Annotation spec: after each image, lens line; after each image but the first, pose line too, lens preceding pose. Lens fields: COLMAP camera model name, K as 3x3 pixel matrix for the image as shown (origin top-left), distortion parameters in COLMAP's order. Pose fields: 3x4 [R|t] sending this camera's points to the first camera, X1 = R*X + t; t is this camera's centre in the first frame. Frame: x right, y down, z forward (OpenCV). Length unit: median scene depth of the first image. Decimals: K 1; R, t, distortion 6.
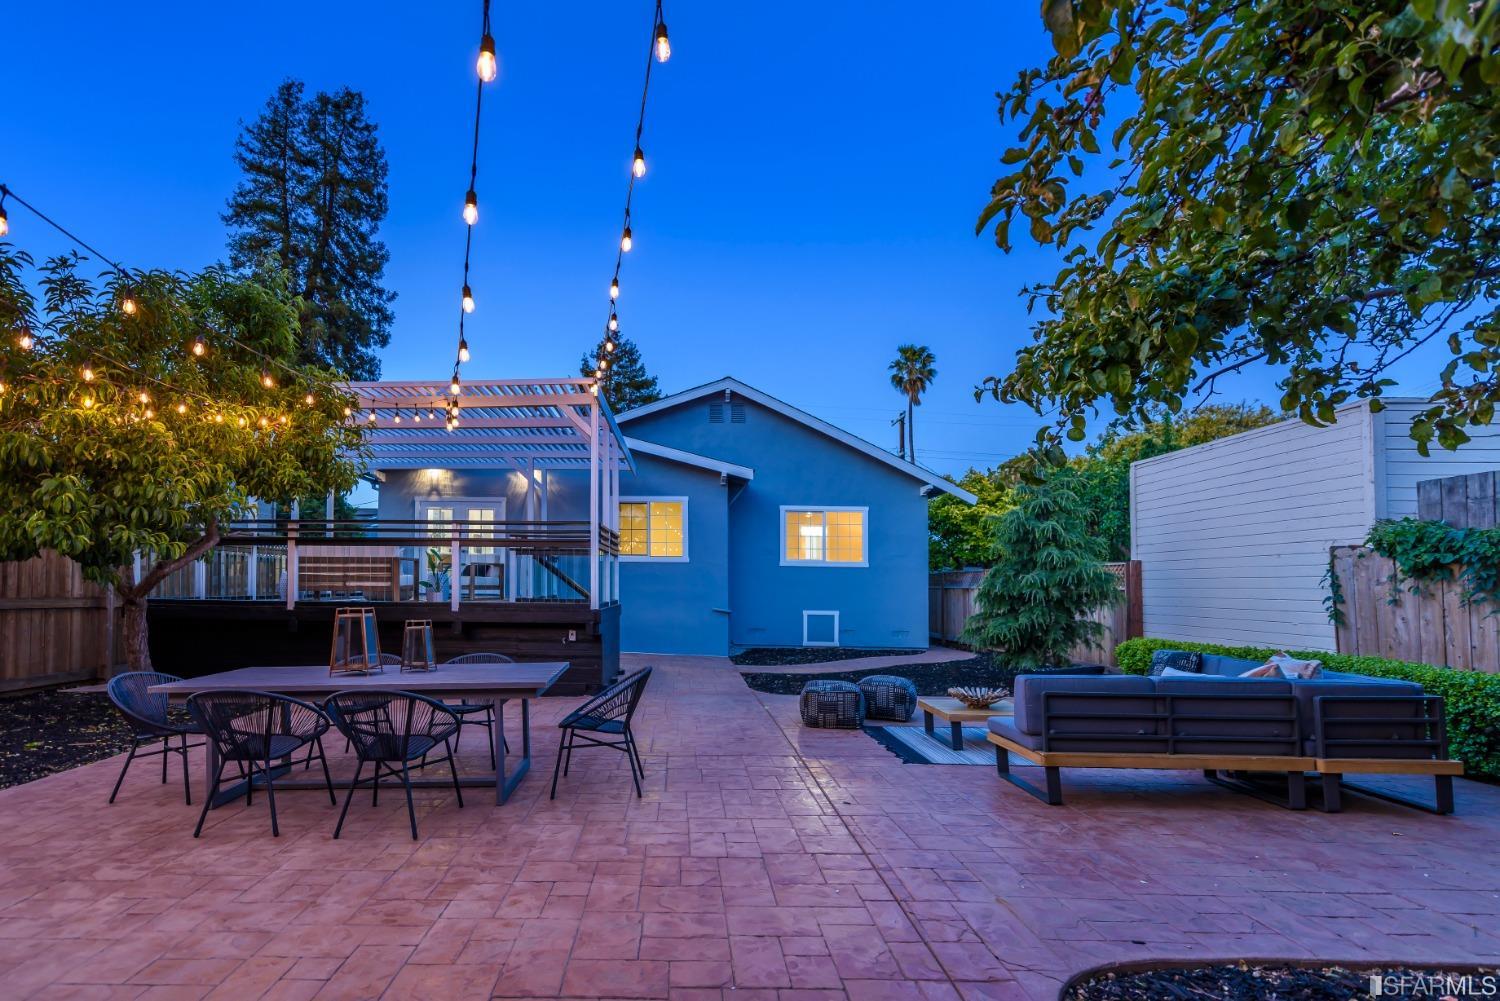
lens RADIAL K [[1125.9, 0, 750.0], [0, 1125.9, 500.5], [0, 0, 1]] dist [0.003934, 0.000818]
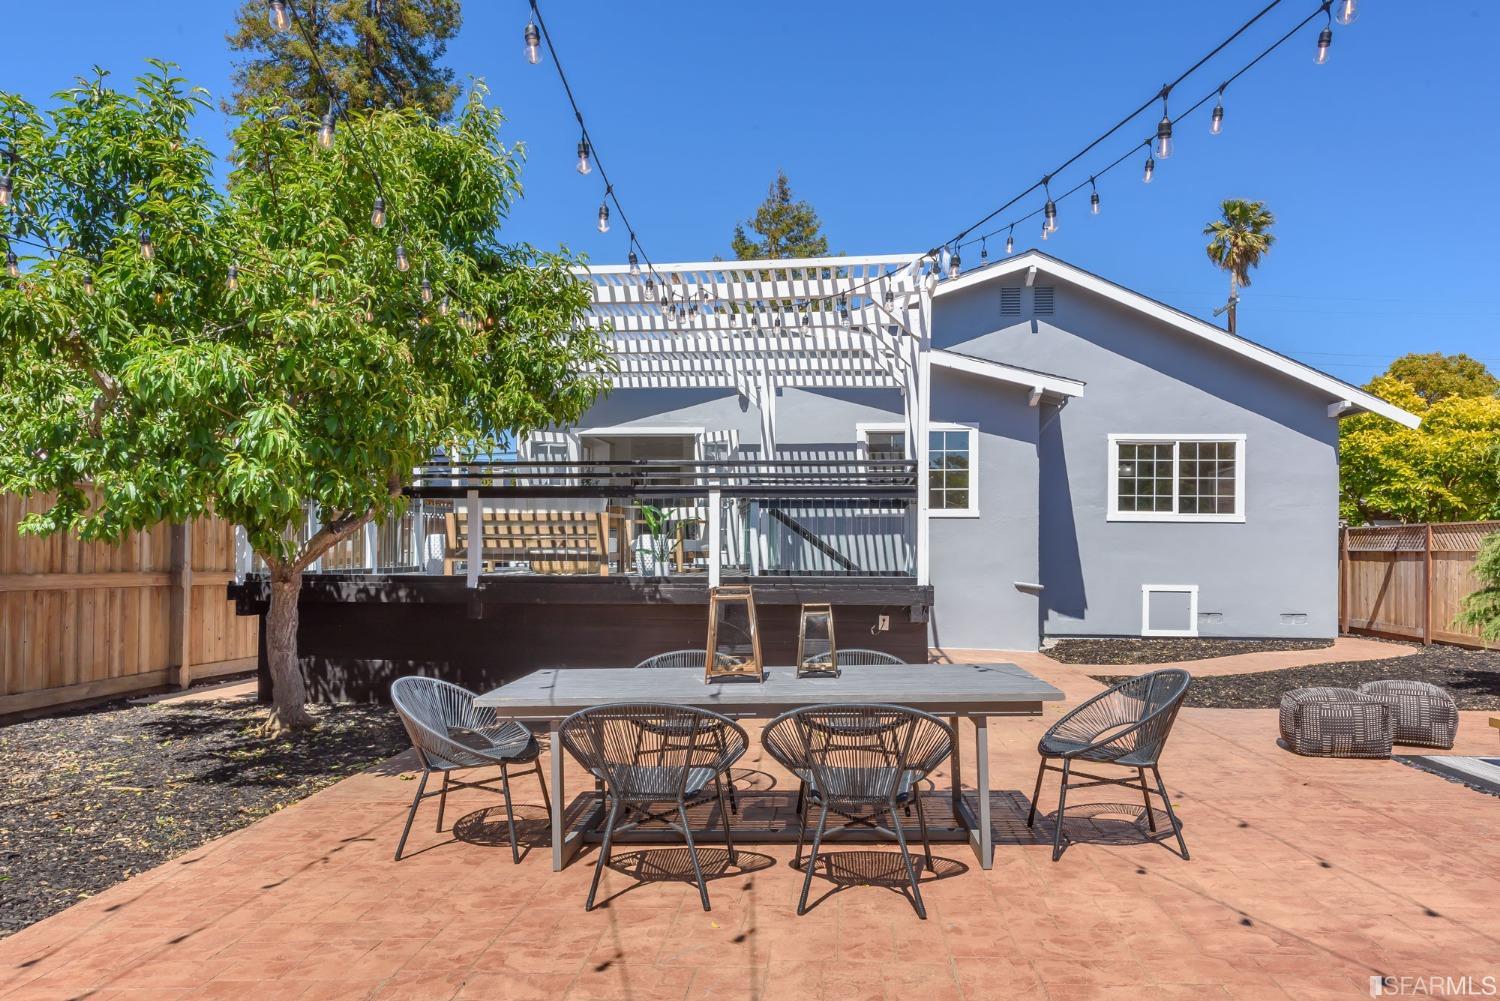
lens RADIAL K [[1584.4, 0, 750.0], [0, 1584.4, 500.5], [0, 0, 1]] dist [-0.012621, 0.003506]
pose [[0.998593, -0.008809, -0.052285, -0.156865], [0.011146, 0.998944, 0.044570, -0.001158], [0.051837, -0.045090, 0.997637, 0.011521]]
